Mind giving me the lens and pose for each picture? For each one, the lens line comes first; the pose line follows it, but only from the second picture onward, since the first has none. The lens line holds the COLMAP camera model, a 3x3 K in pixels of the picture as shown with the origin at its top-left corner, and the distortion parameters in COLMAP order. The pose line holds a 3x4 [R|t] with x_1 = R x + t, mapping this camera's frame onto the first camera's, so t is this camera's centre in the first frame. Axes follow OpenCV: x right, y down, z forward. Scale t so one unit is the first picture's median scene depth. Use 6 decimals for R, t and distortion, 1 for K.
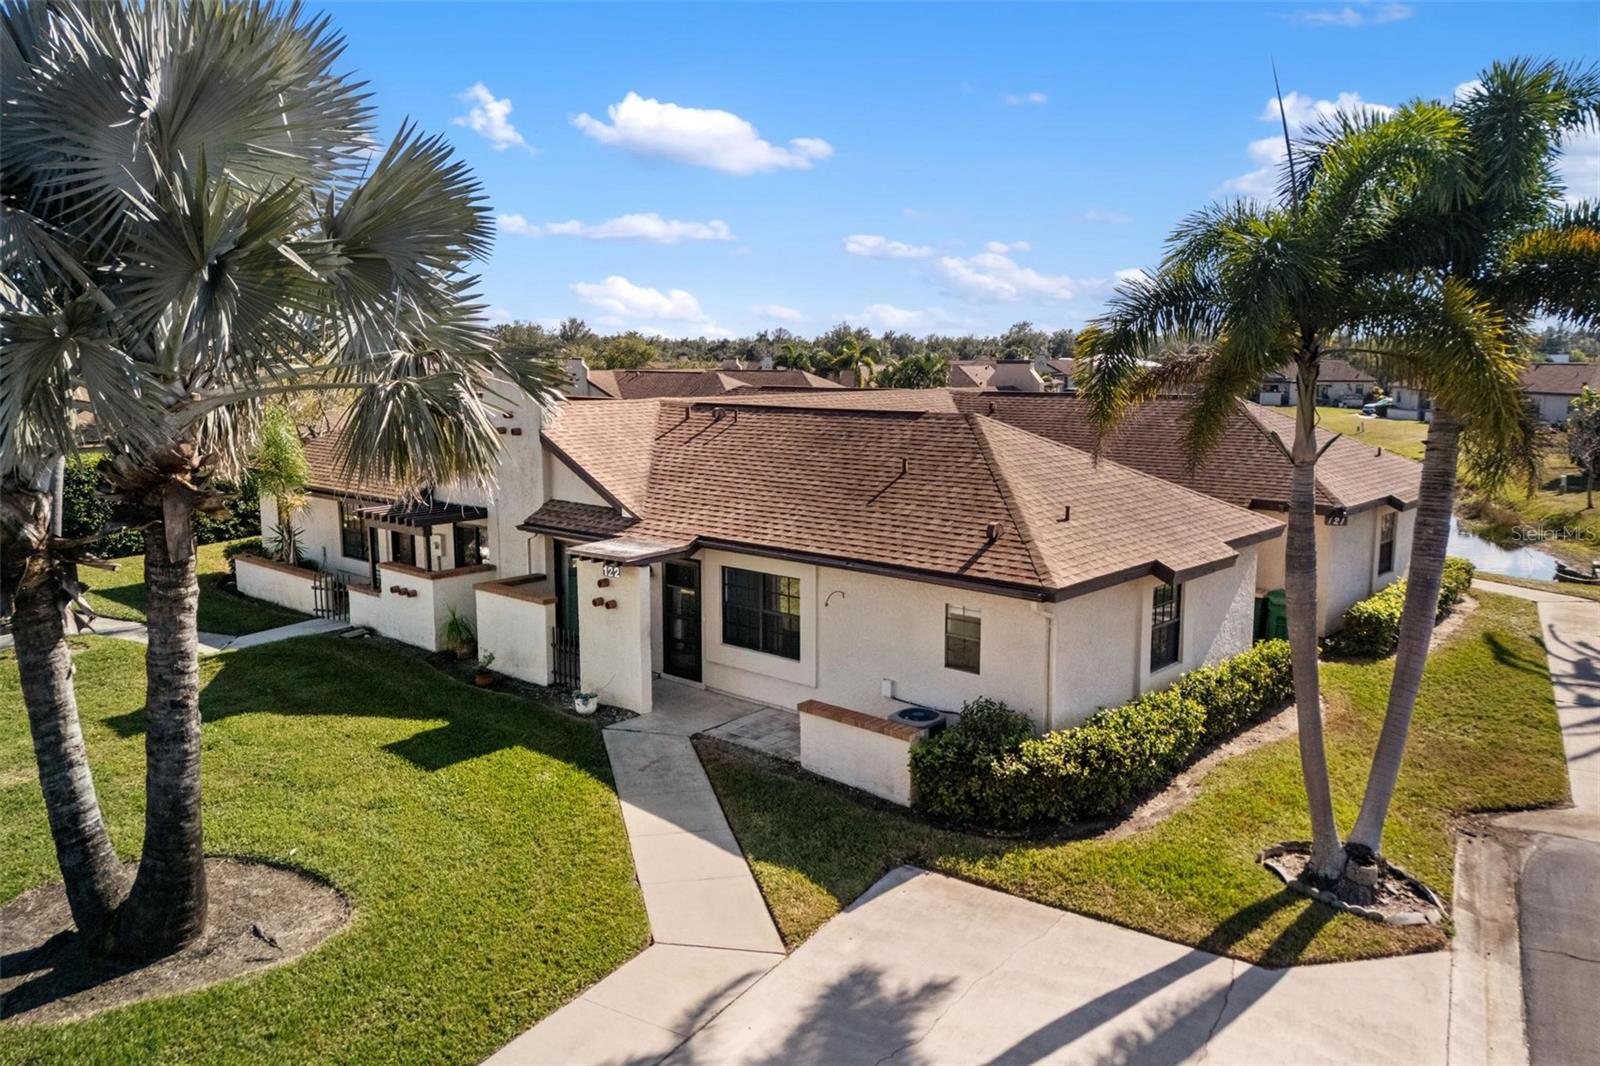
lens RADIAL K [[1186.7, 0, 800.0], [0, 1186.7, 533.0], [0, 0, 1]] dist [0.018111, -0.001021]
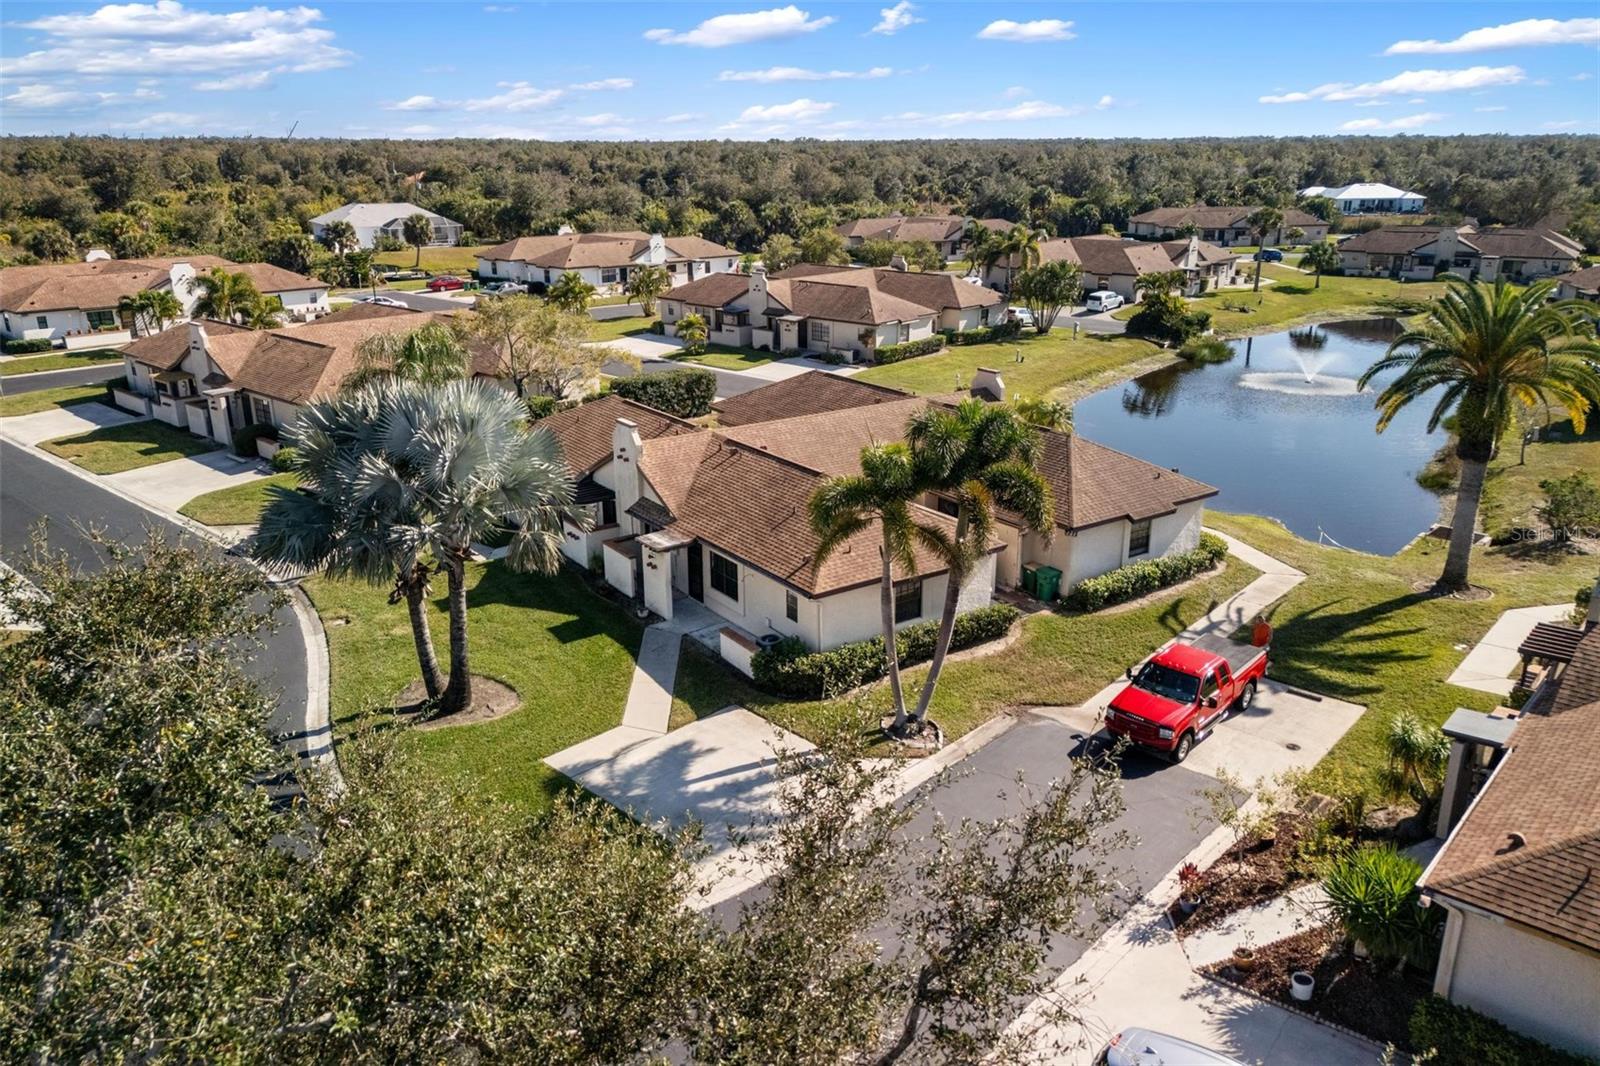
lens RADIAL K [[1186.7, 0, 800.0], [0, 1186.7, 533.0], [0, 0, 1]] dist [0.018111, -0.001021]
pose [[0.975488, 0.067082, -0.209580, 0.609704], [-0.031430, 0.985111, 0.169022, -0.418923], [0.217798, -0.158292, 0.963072, -1.091018]]
